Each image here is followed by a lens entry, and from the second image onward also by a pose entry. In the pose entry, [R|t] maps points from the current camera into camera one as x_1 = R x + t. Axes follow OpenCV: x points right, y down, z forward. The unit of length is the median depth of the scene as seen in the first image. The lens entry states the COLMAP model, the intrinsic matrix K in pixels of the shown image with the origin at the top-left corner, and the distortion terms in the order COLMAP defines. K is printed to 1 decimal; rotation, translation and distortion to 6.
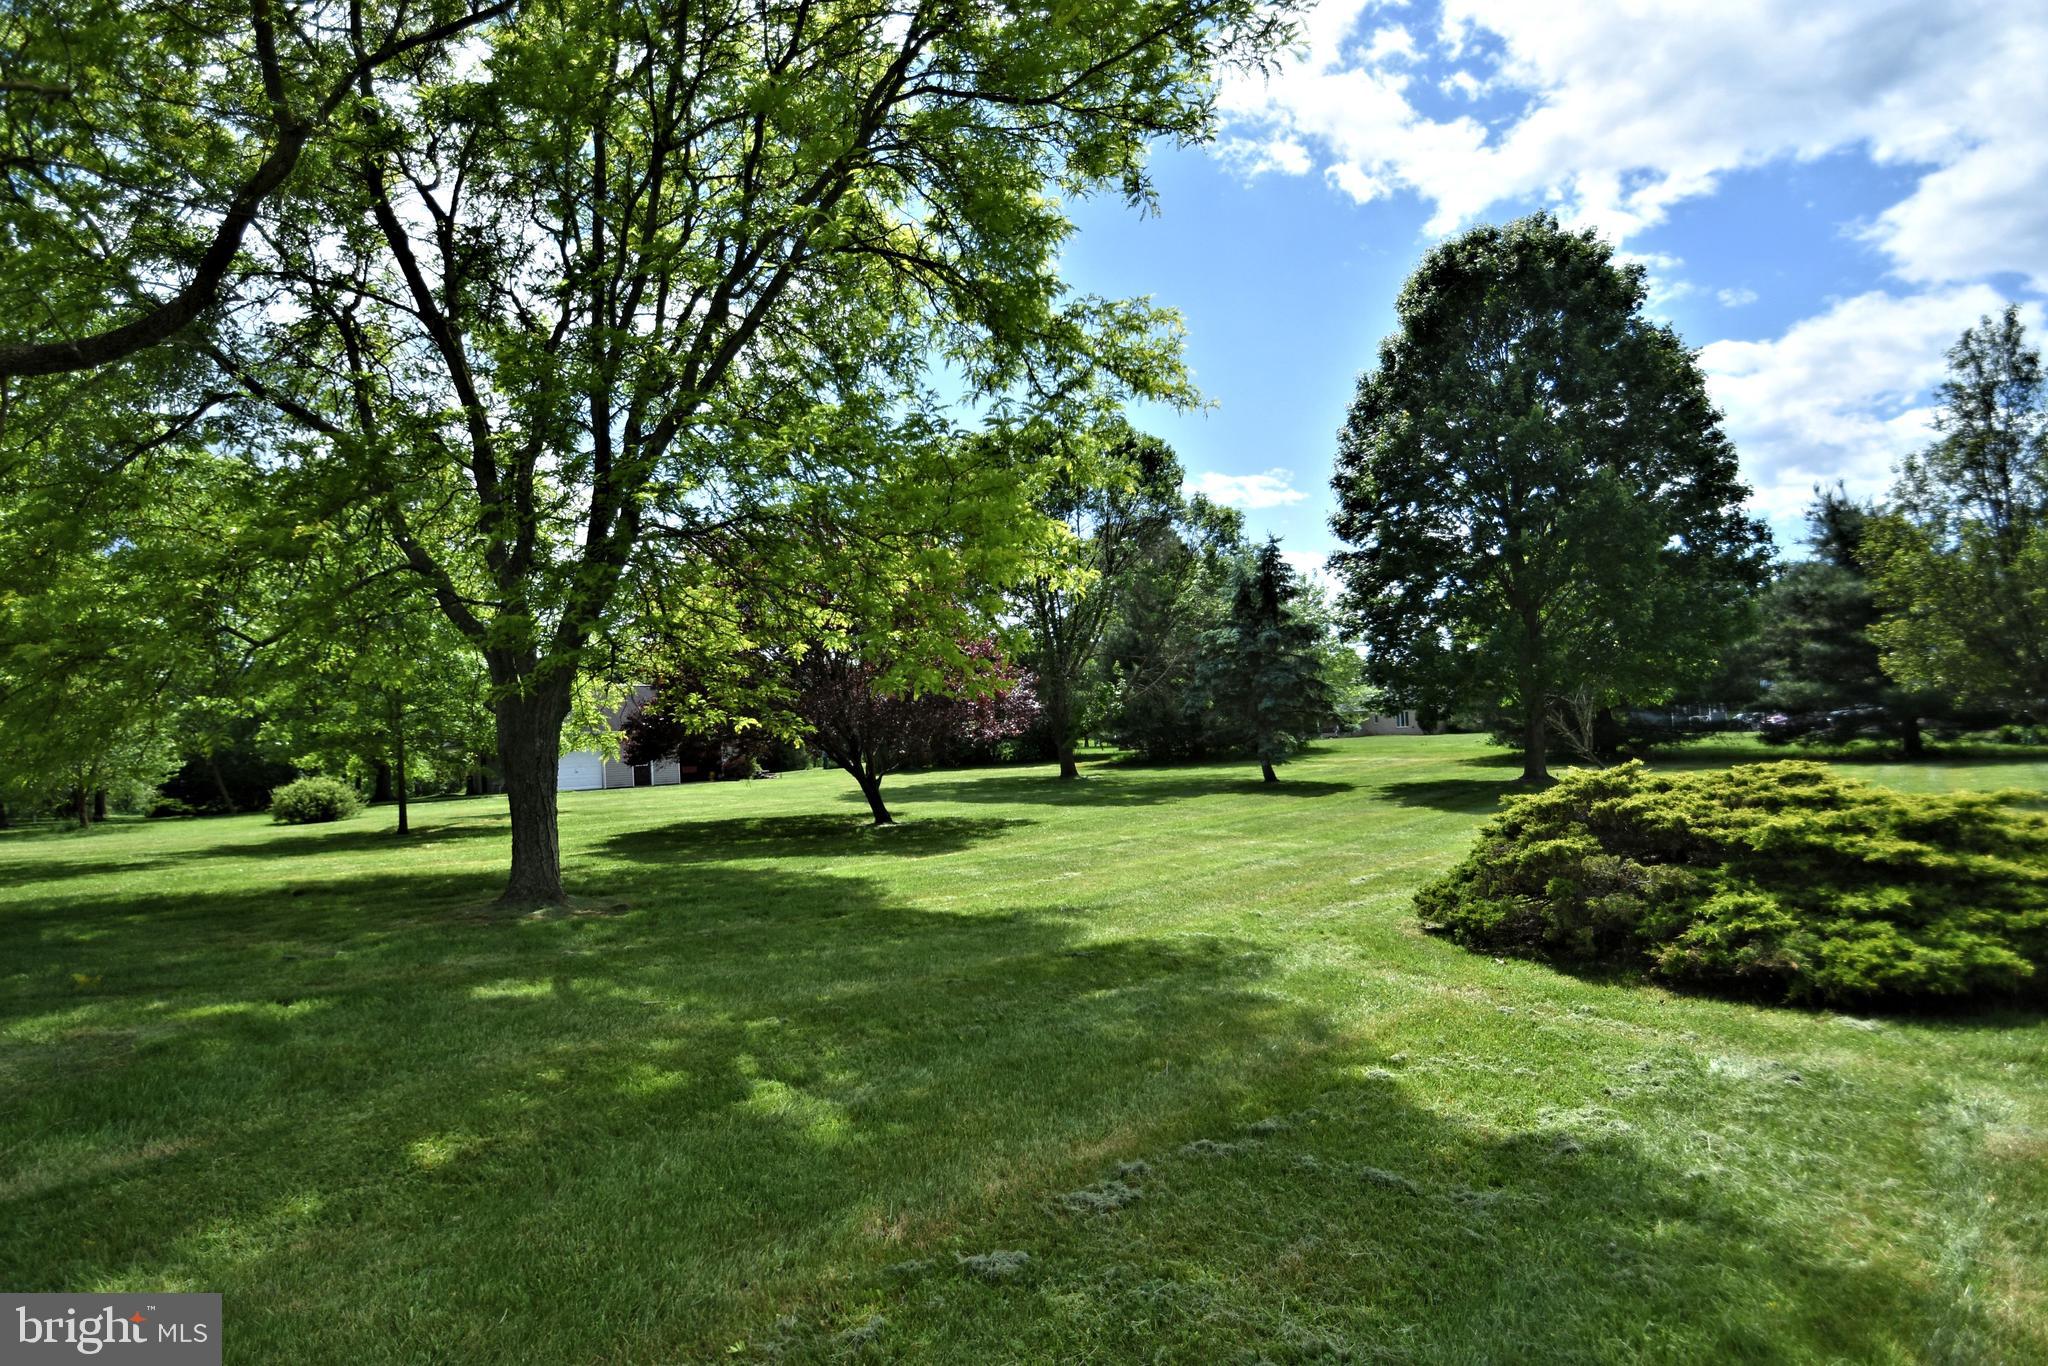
lens RADIAL K [[1003.6, 0, 1024.1], [0, 1003.6, 732.9], [0, 0, 1]] dist [0.000068, -0.015371]
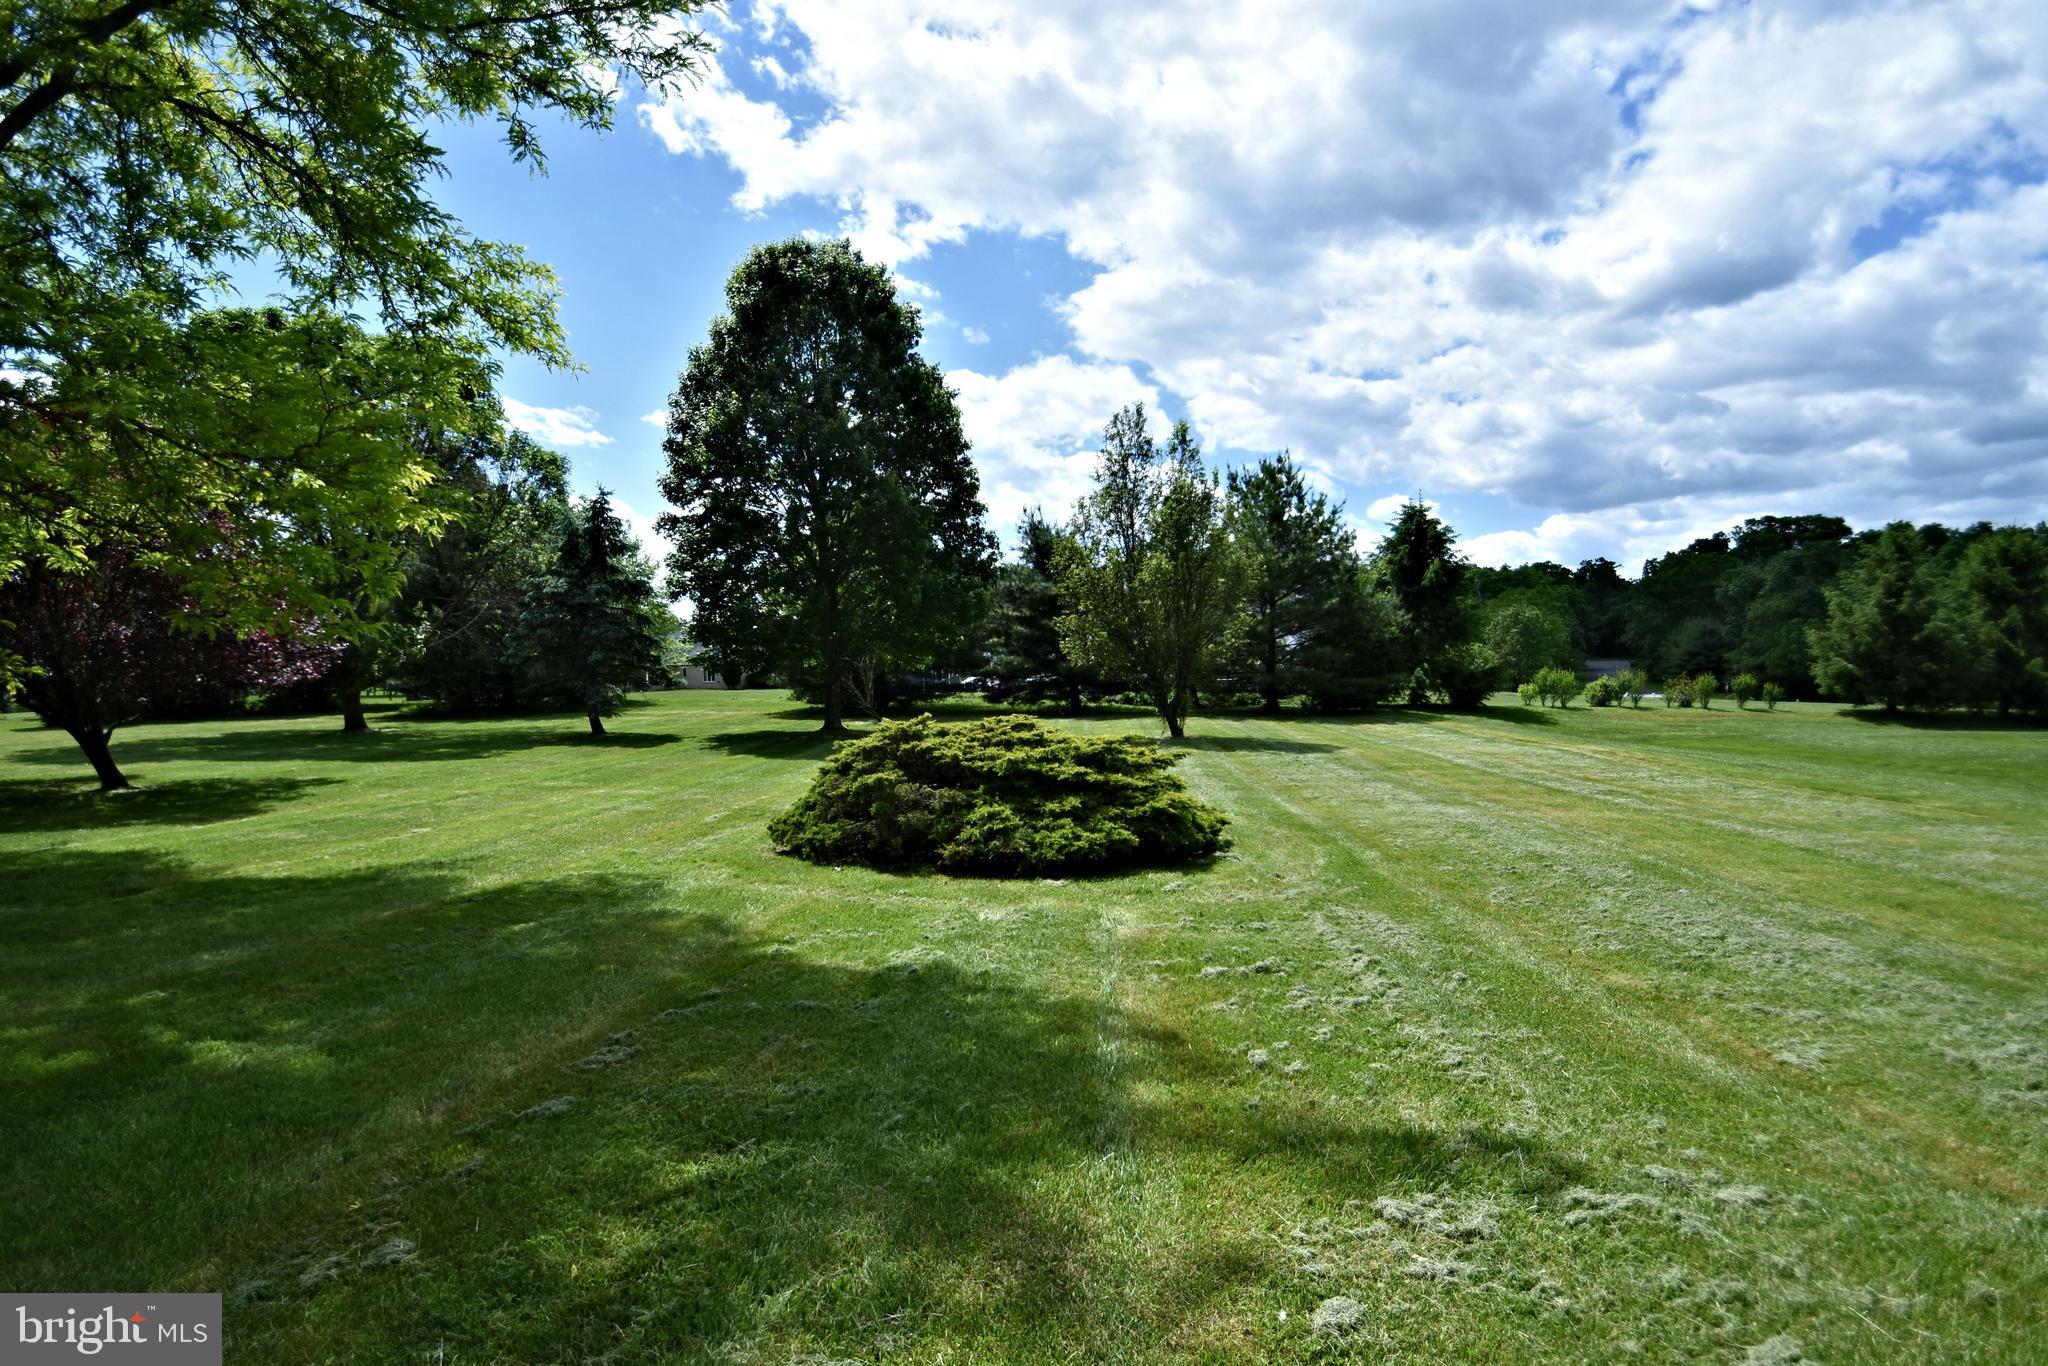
lens RADIAL K [[1001.8, 0, 1023.8], [0, 1001.8, 706.0], [0, 0, 1]] dist [0.145393, -0.015707]
pose [[0.777090, 0.010157, 0.629308, -0.073091], [-0.022832, 0.999667, 0.012059, -0.001321], [-0.628976, -0.023739, 0.777062, -0.071305]]
